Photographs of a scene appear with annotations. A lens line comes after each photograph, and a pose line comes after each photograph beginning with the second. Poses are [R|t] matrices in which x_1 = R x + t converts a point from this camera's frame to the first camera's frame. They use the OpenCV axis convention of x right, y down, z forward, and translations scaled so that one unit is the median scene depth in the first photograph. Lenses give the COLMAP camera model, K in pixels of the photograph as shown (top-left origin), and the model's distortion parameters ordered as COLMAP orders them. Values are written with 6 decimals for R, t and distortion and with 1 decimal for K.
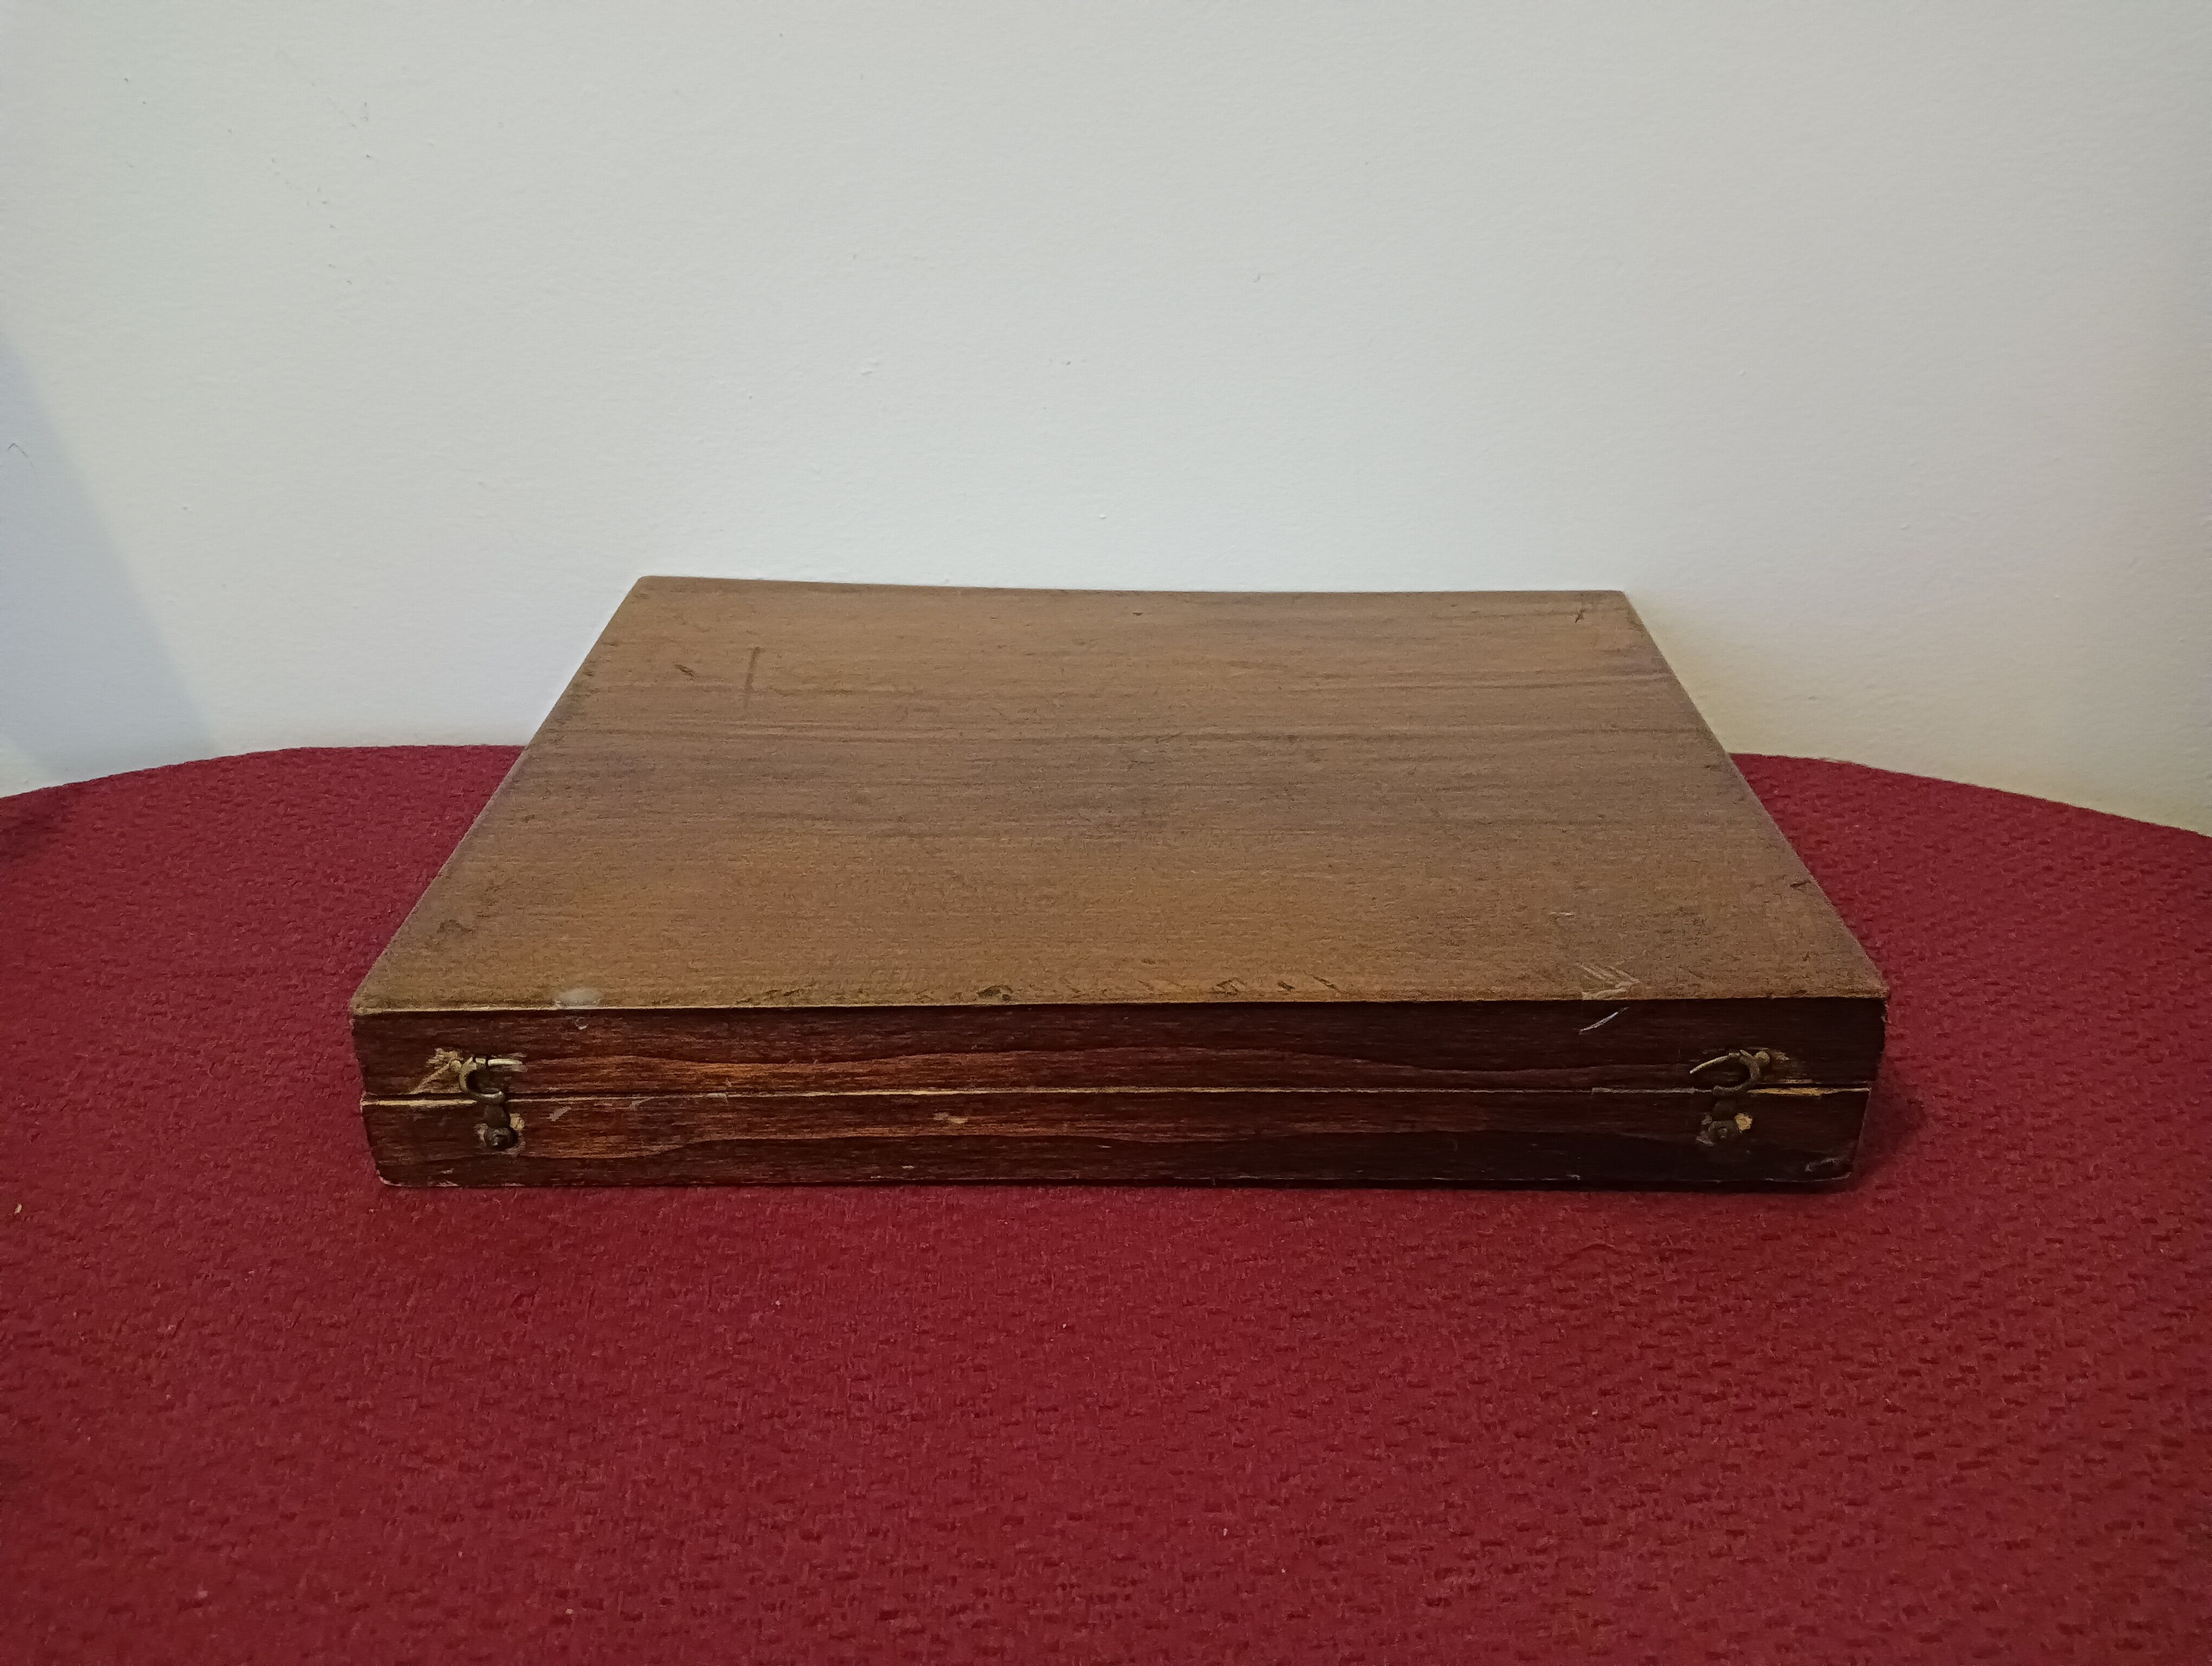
lens RADIAL K [[1866.0, 0, 1111.3], [0, 1866.0, 799.5], [0, 0, 1]] dist [0.050449, -0.114366]
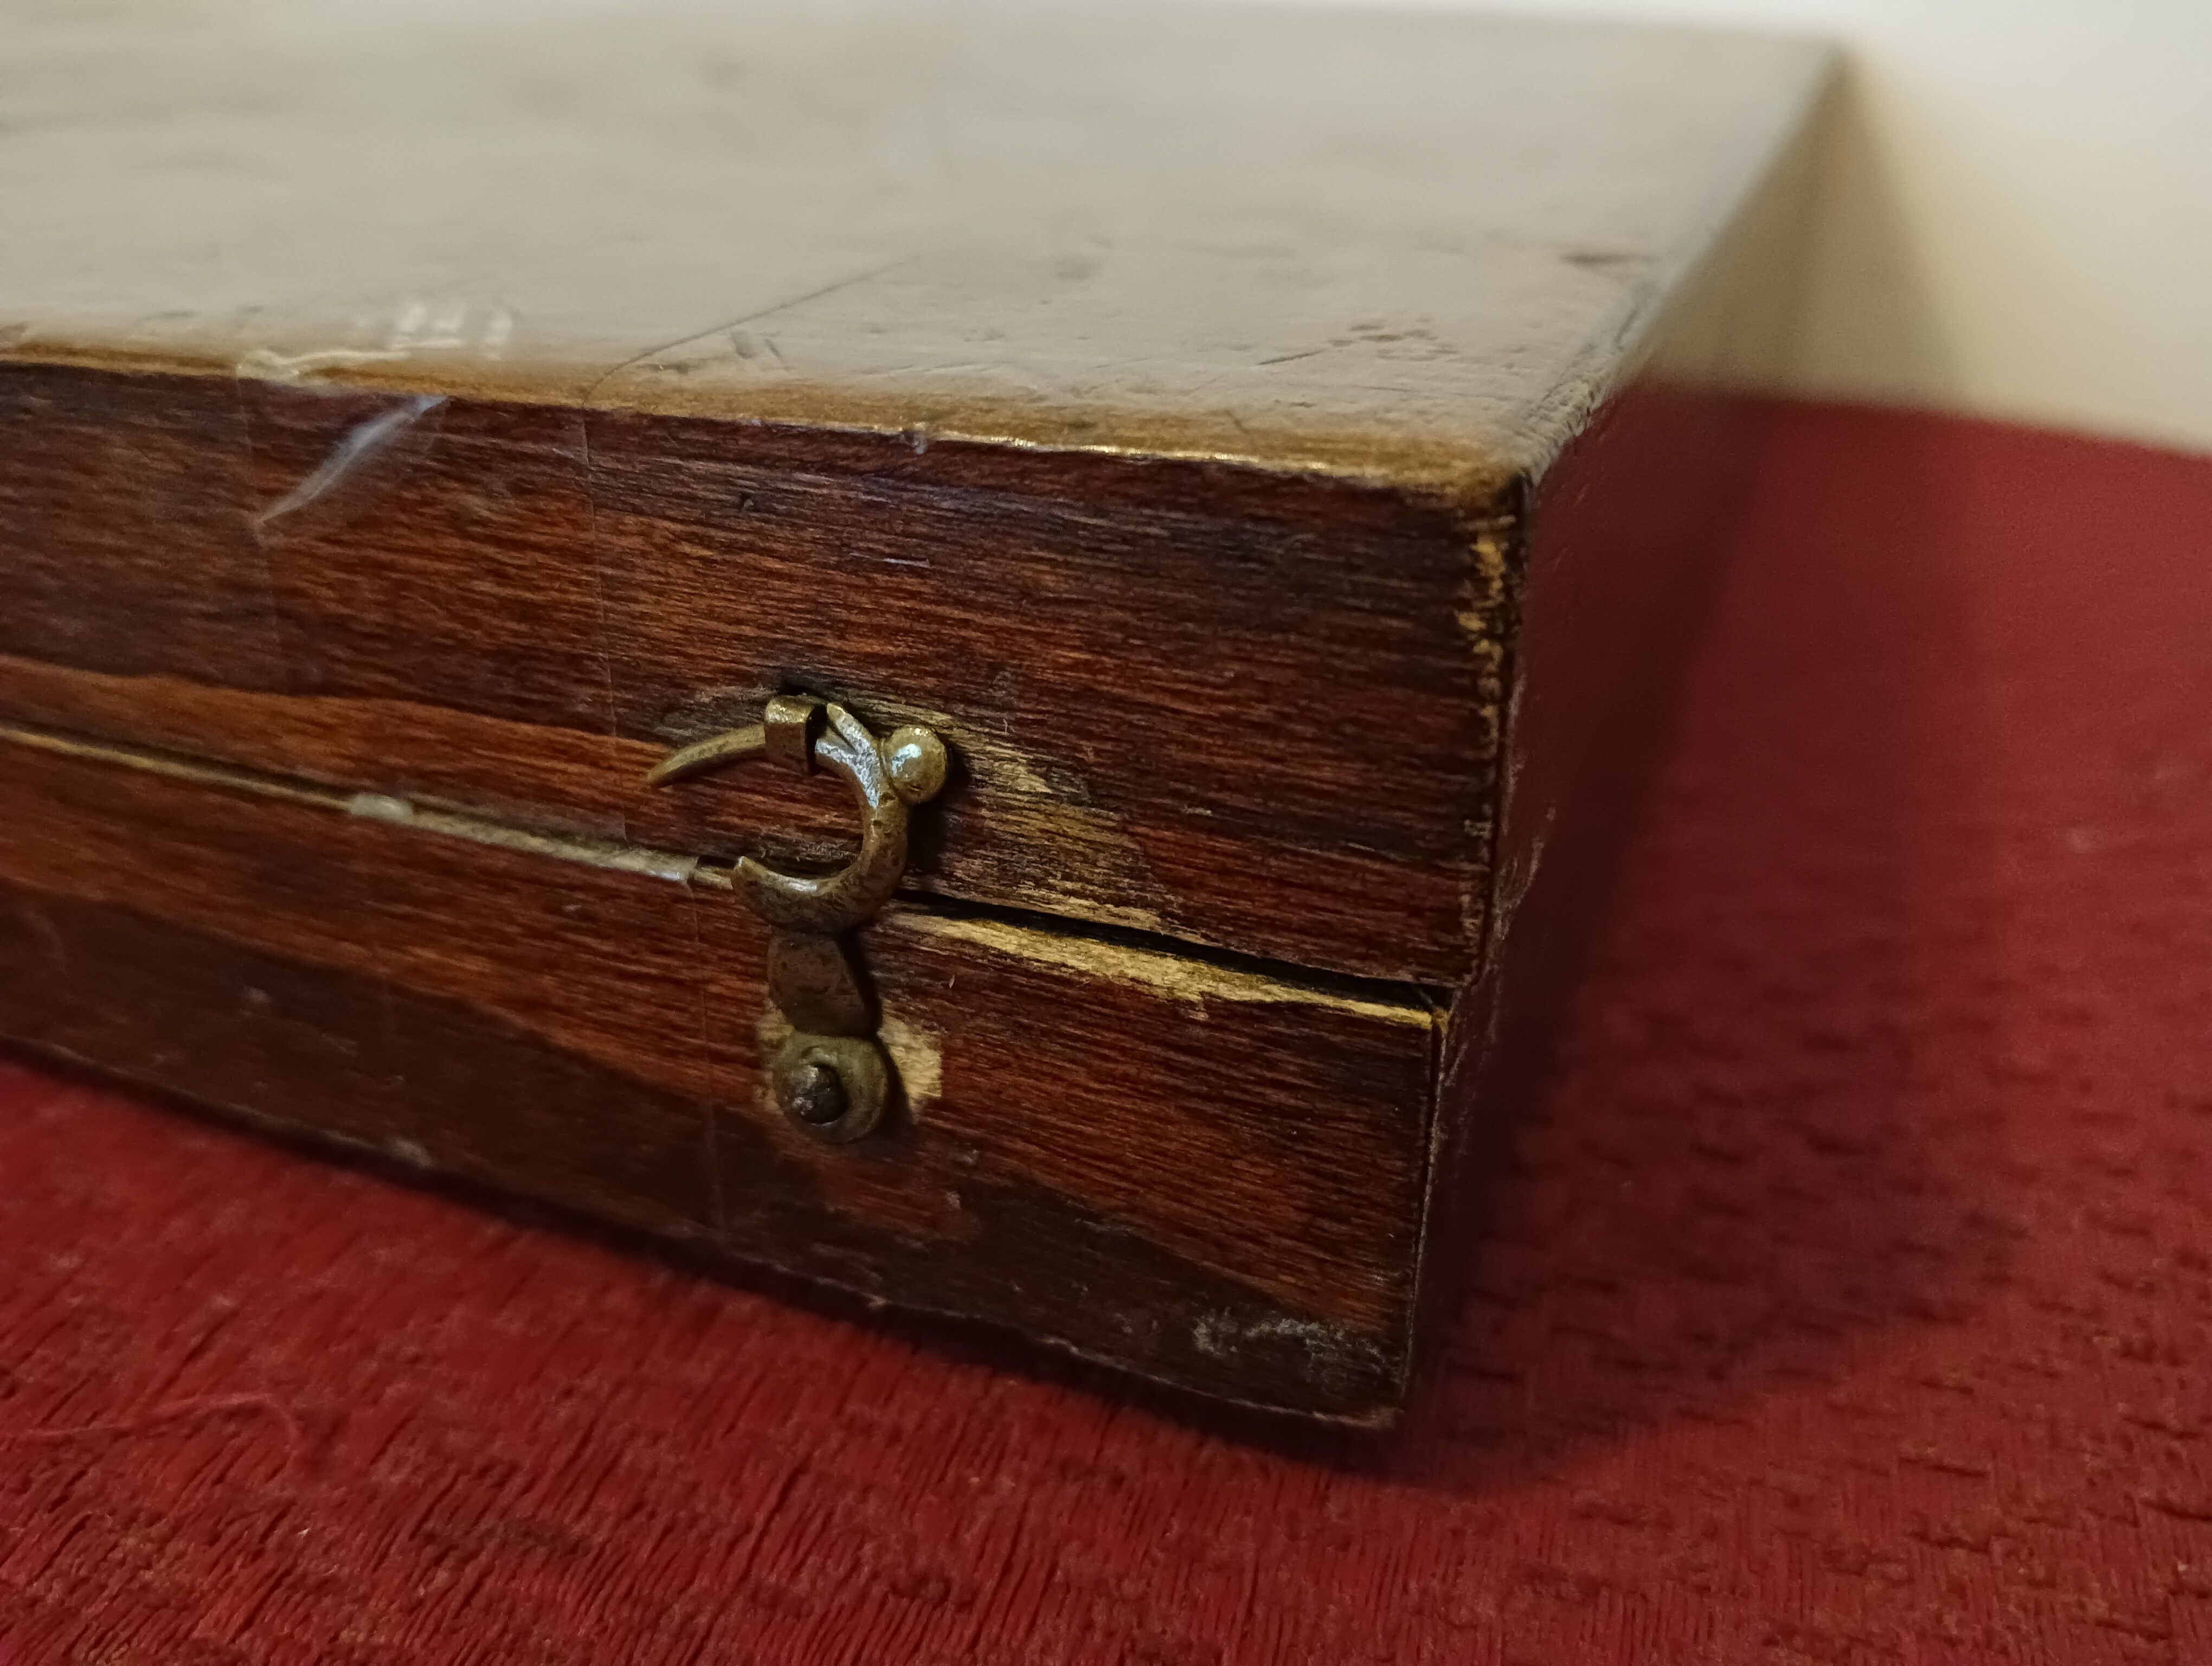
lens RADIAL K [[1866.0, 0, 1111.3], [0, 1866.0, 799.5], [0, 0, 1]] dist [0.050449, -0.114366]
pose [[0.934888, 0.171268, -0.310888, 0.423757], [-0.173066, 0.984664, 0.022015, 0.130911], [0.309891, 0.033223, 0.950192, 0.787870]]
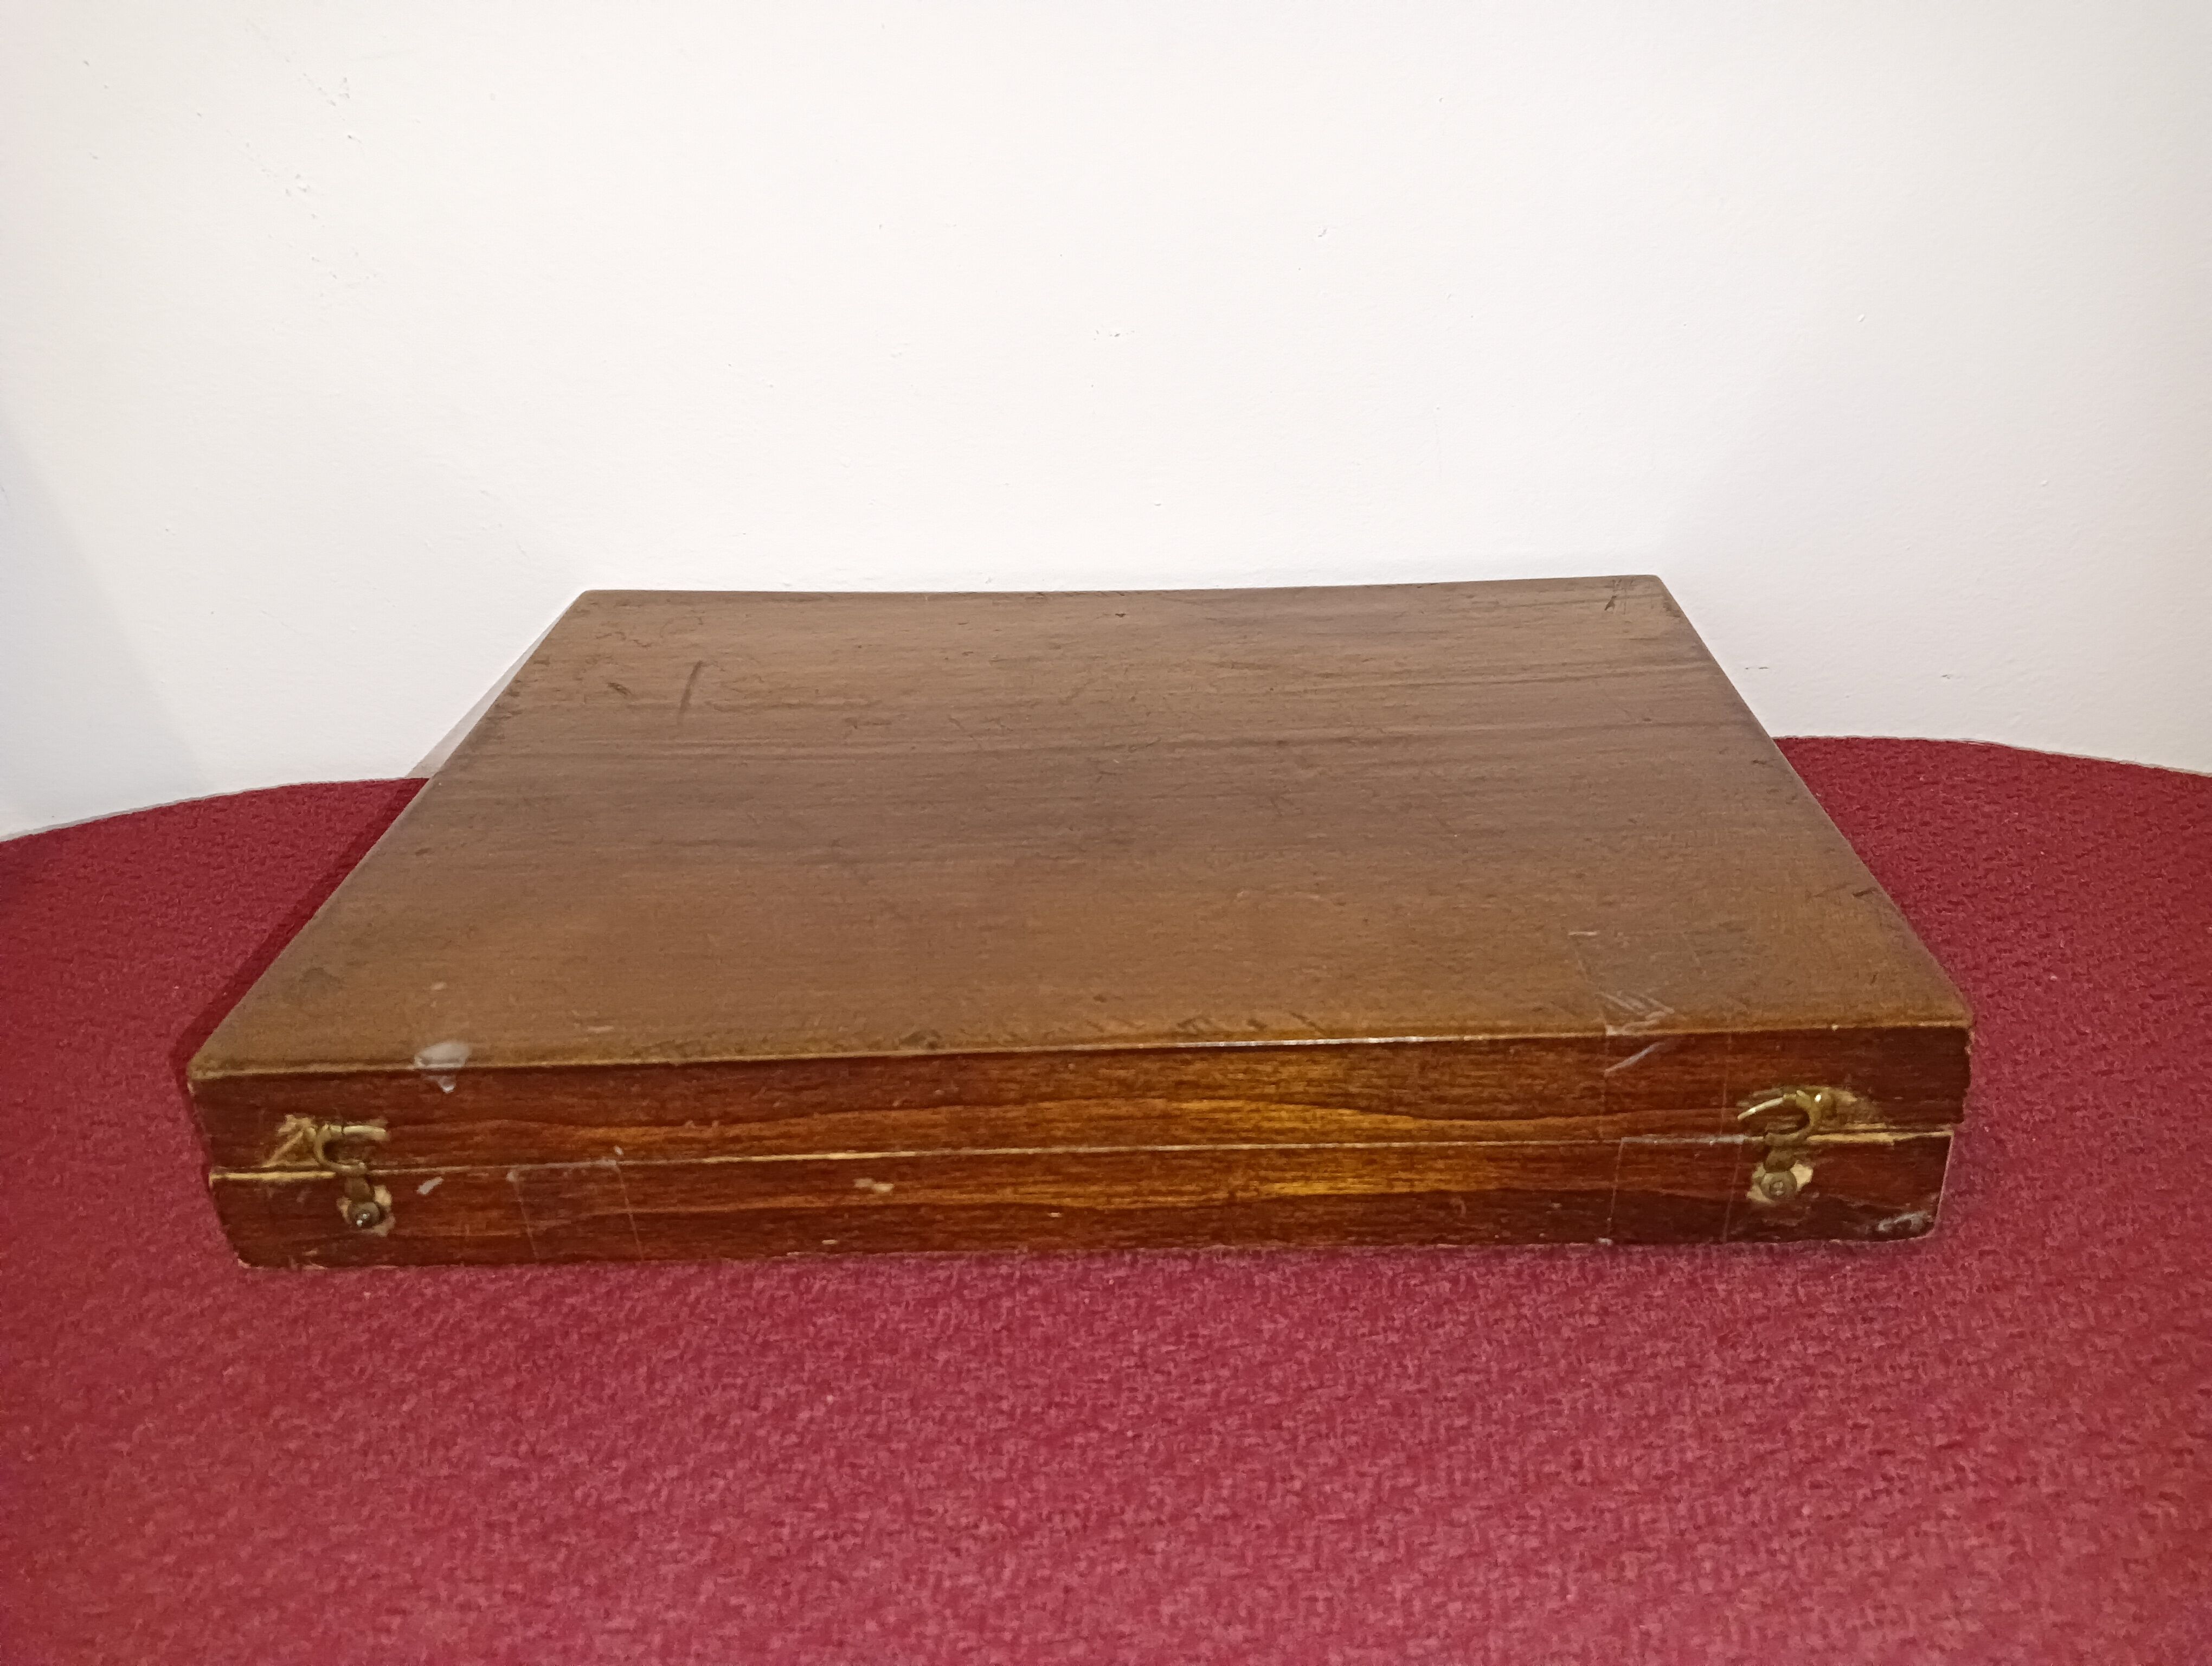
lens RADIAL K [[1772.5, 0, 1108.5], [0, 1772.5, 824.3], [0, 0, 1]] dist [0.048441, -0.135539]
pose [[0.998409, -0.024859, -0.050607, 0.067761], [0.024713, 0.999688, -0.003508, 0.008443], [0.050679, 0.002252, 0.998712, 0.178516]]
